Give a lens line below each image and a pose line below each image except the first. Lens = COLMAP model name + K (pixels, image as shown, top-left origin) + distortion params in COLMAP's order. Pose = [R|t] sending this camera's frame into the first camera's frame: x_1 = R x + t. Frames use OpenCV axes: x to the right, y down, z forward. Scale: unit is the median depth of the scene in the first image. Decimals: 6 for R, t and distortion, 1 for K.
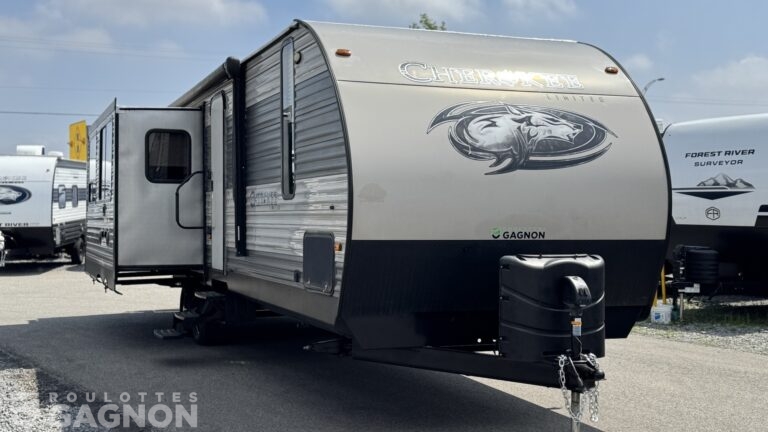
lens RADIAL K [[1009.7, 0, 384.0], [0, 1009.7, 216.0], [0, 0, 1]] dist [0.012587, 0.002754]
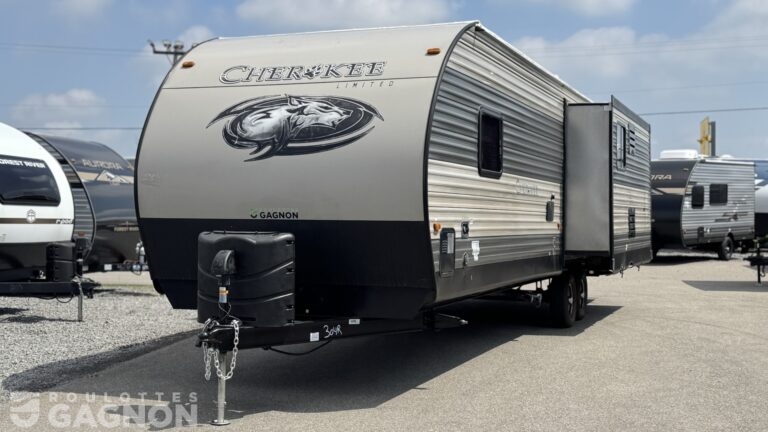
lens RADIAL K [[1009.7, 0, 384.0], [0, 1009.7, 216.0], [0, 0, 1]] dist [0.012587, 0.002754]
pose [[0.753845, 0.001562, -0.657051, 0.936789], [-0.003637, 0.999992, -0.001796, 0.021124], [0.657042, 0.003743, 0.753844, 0.245044]]
